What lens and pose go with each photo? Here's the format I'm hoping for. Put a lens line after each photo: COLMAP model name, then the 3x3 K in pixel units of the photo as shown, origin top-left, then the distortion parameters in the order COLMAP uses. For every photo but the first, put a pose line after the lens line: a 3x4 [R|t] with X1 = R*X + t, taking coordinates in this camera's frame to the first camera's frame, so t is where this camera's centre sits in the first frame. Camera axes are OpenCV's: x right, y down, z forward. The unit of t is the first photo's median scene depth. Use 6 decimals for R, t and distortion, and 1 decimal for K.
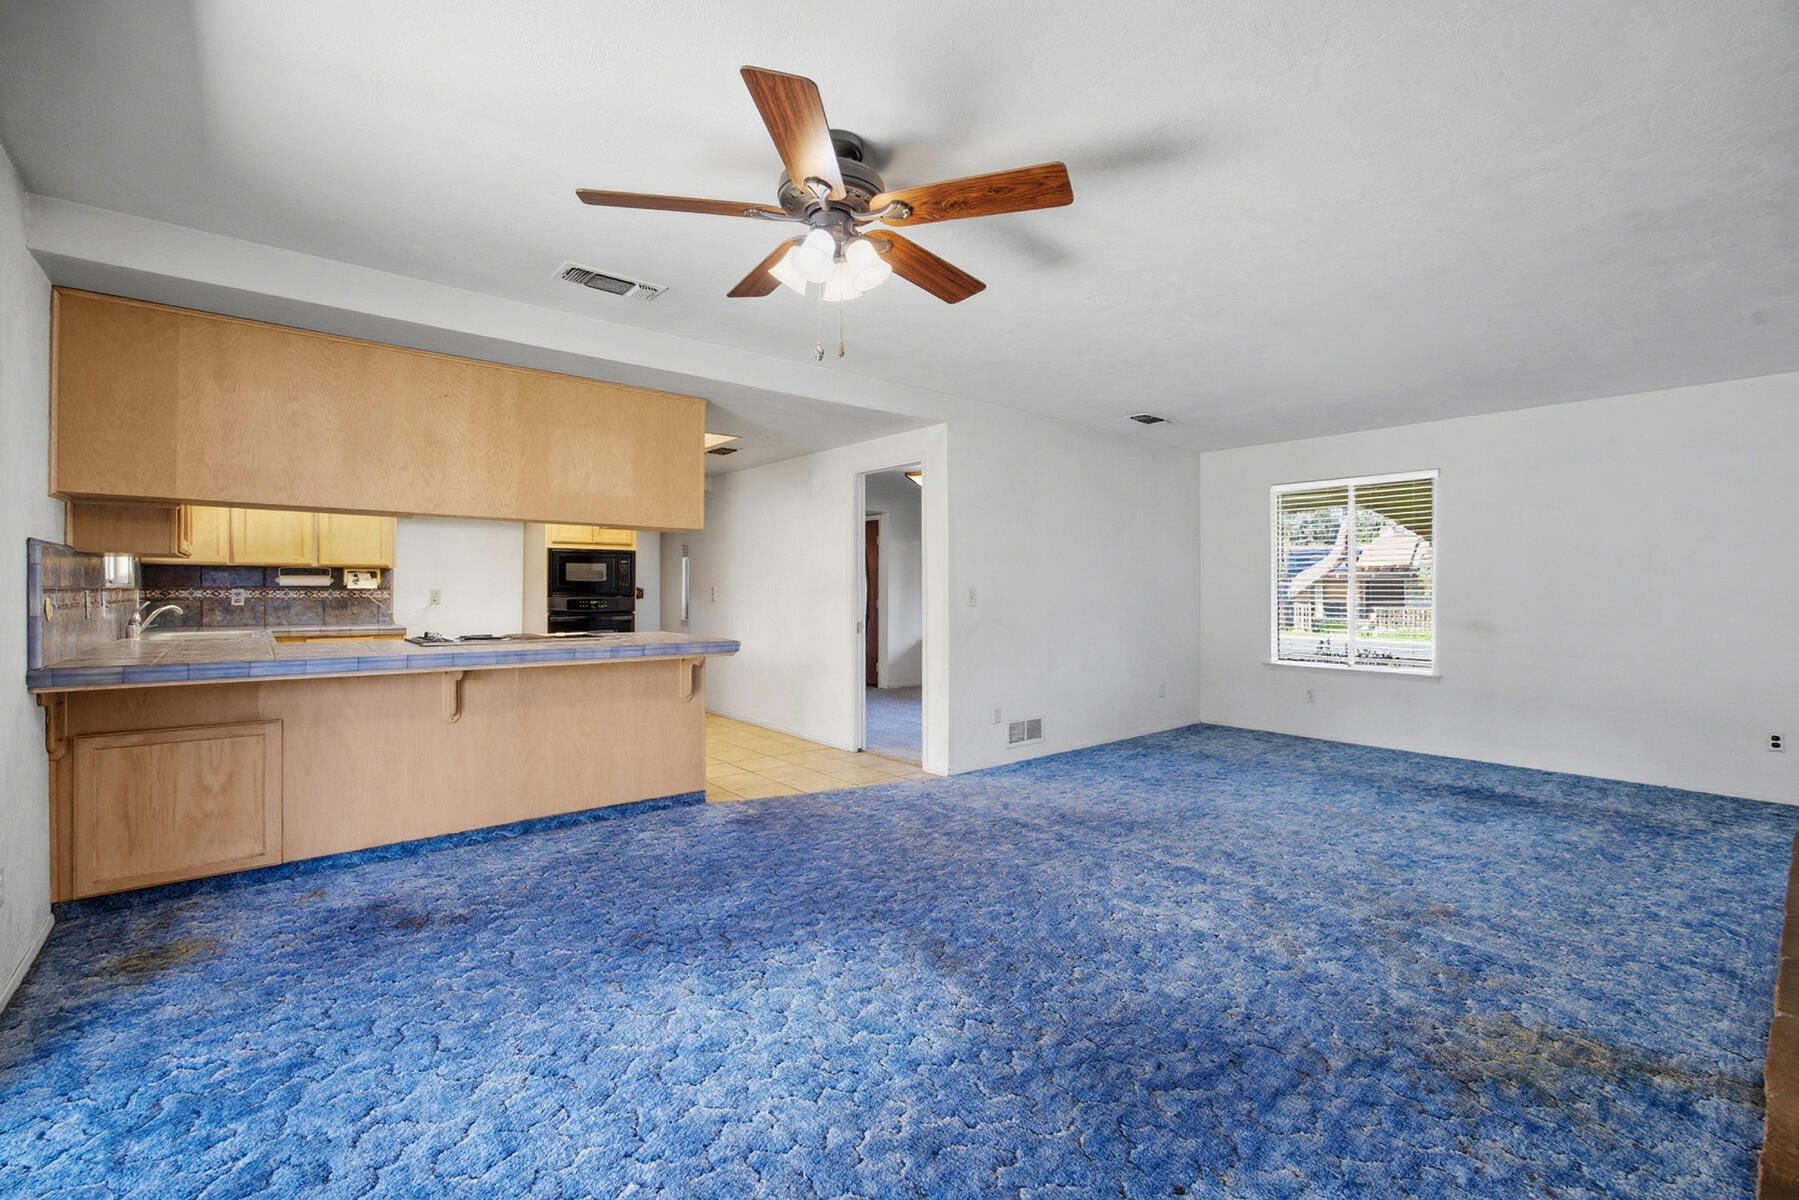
lens RADIAL K [[788.0, 0, 906.1], [0, 788.0, 598.2], [0, 0, 1]] dist [-0.000566, 0.000379]
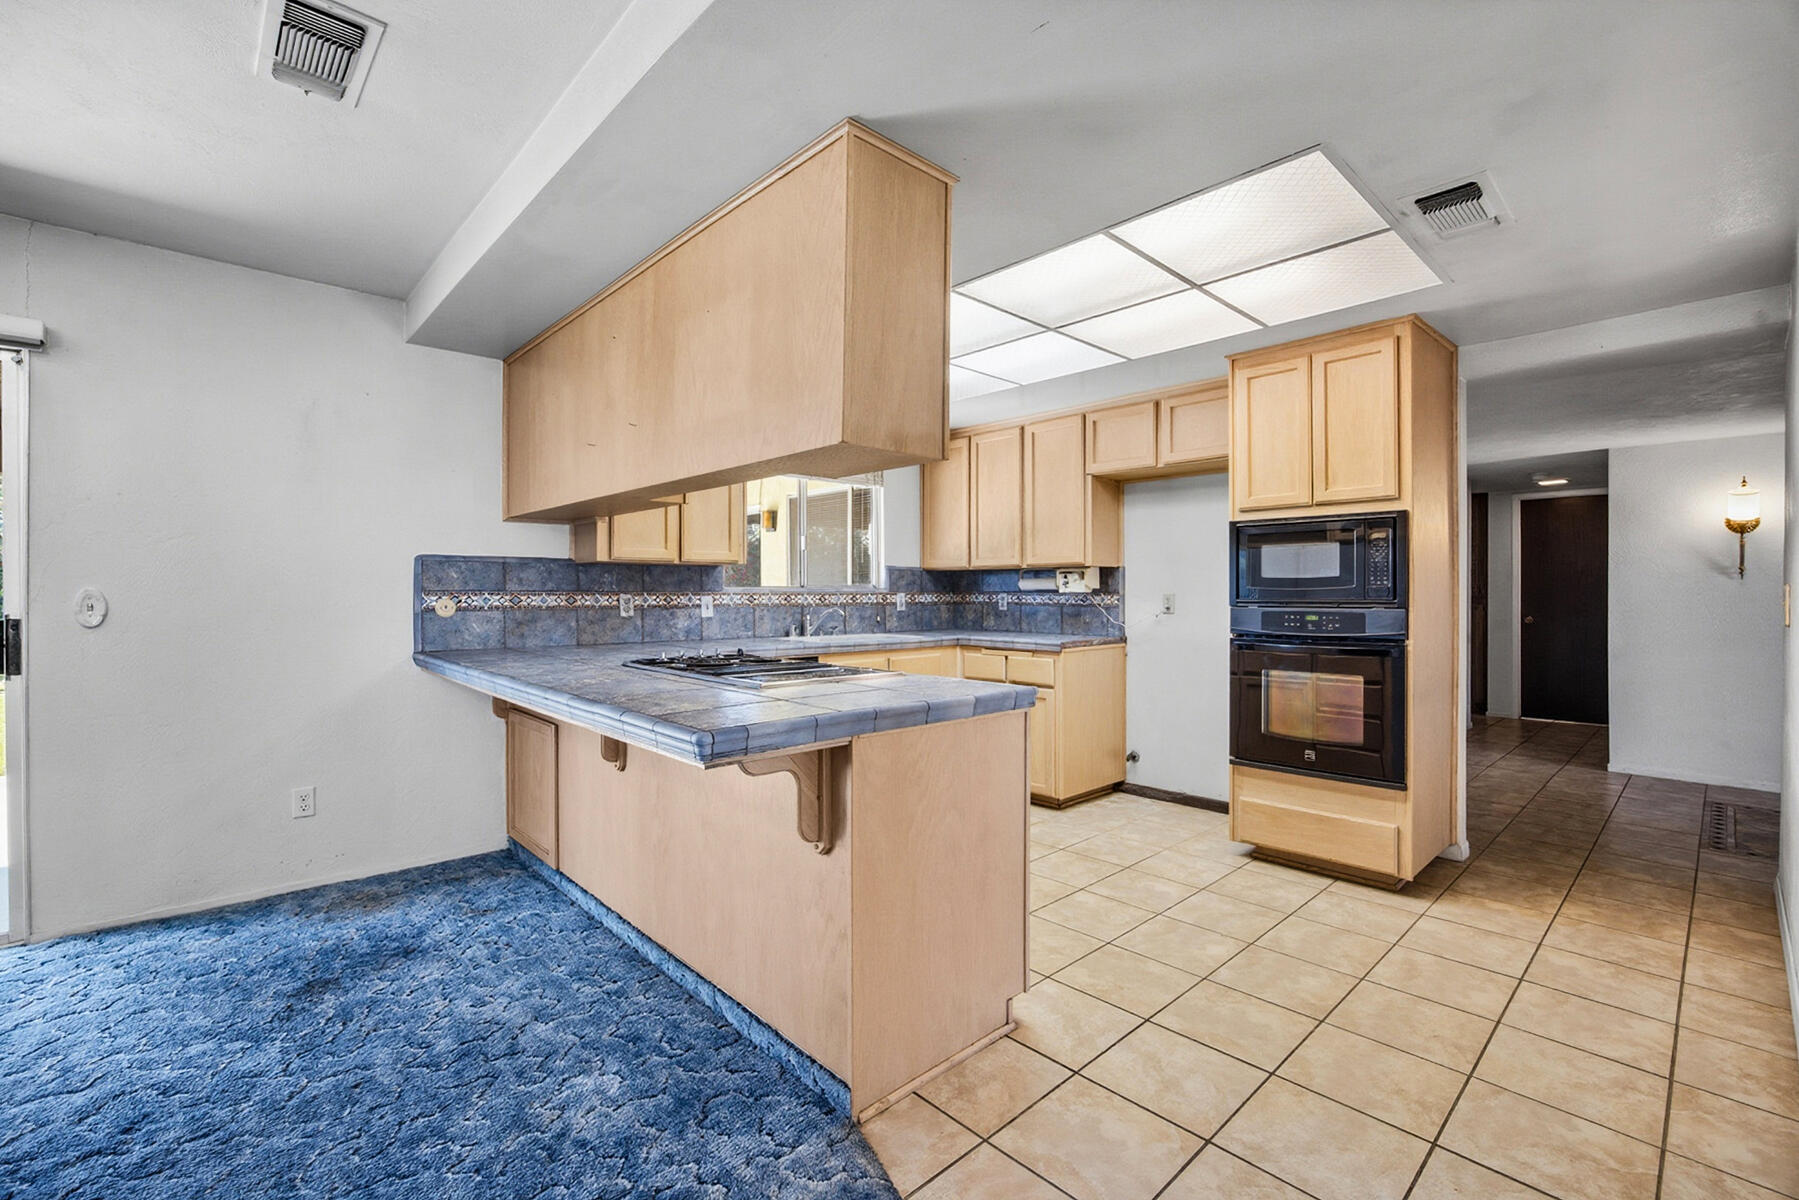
lens RADIAL K [[779.1, 0, 878.9], [0, 779.1, 587.0], [0, 0, 1]] dist [0.000949, 0.000423]
pose [[0.024207, -0.007903, -0.999676, 0.194469], [-0.010561, 0.999911, -0.008161, -0.016119], [0.999651, 0.010755, 0.024121, 1.322116]]
